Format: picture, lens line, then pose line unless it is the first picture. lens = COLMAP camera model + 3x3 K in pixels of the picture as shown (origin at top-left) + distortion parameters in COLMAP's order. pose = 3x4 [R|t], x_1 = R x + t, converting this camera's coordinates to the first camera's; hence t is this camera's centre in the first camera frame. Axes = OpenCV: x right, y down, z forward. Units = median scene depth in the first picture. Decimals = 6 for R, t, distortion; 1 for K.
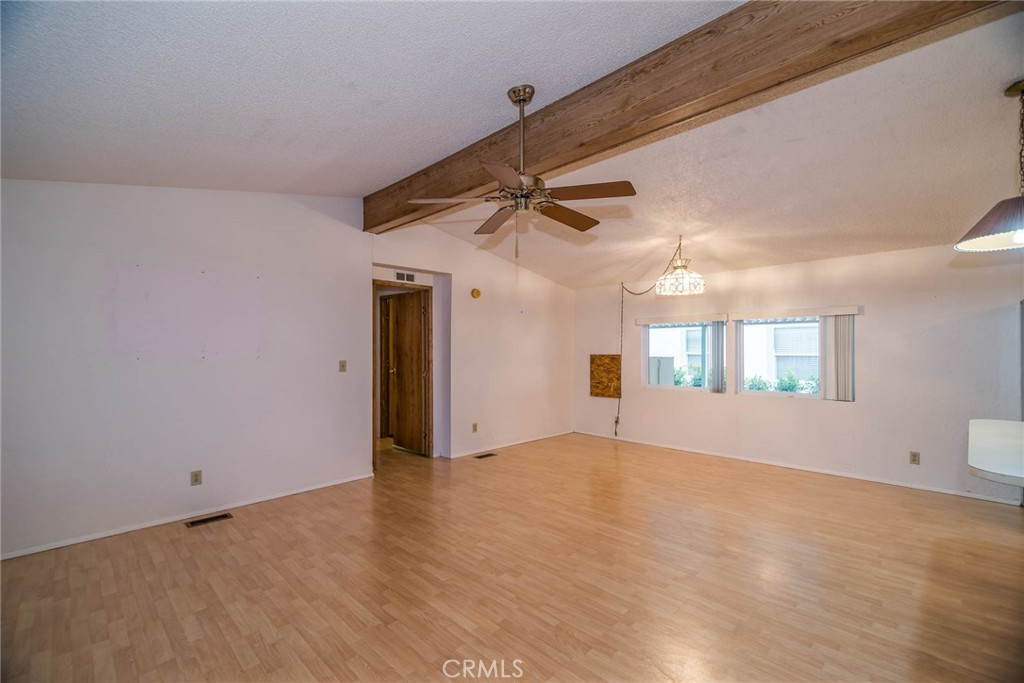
lens RADIAL K [[451.4, 0, 510.9], [0, 451.4, 346.2], [0, 0, 1]] dist [0.027547, -0.010489]
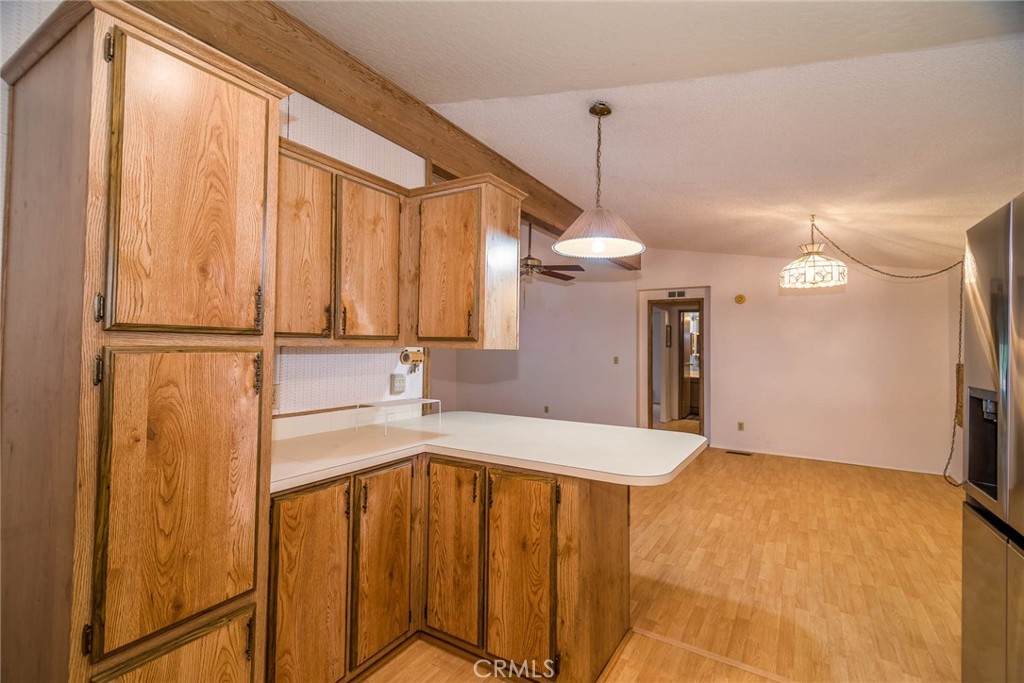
lens RADIAL K [[461.3, 0, 511.2], [0, 461.3, 336.6], [0, 0, 1]] dist [0.012993, -0.000158]
pose [[0.227736, -0.016857, -0.973577, 1.148454], [-0.013555, 0.999698, -0.020480, 0.000372], [0.973628, 0.017861, 0.227439, 0.304197]]
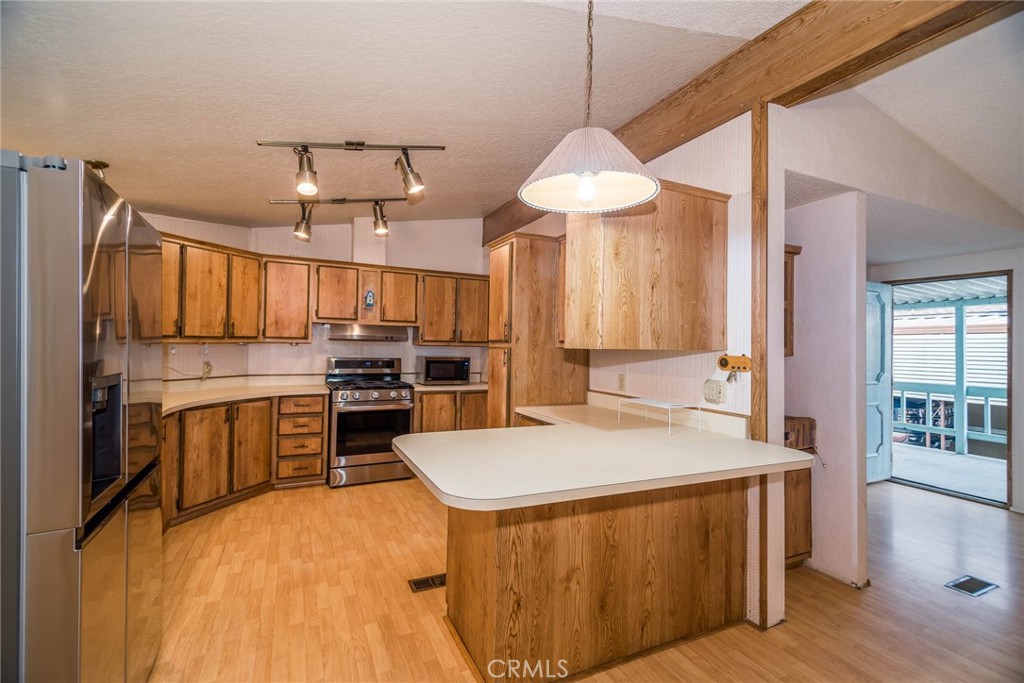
lens RADIAL K [[451.4, 0, 510.9], [0, 451.4, 346.2], [0, 0, 1]] dist [0.027547, -0.010489]
pose [[-0.944901, -0.014123, 0.327052, 0.540944], [-0.016421, 0.999856, -0.004267, 0.005055], [-0.326945, -0.009403, -0.944997, 0.919977]]
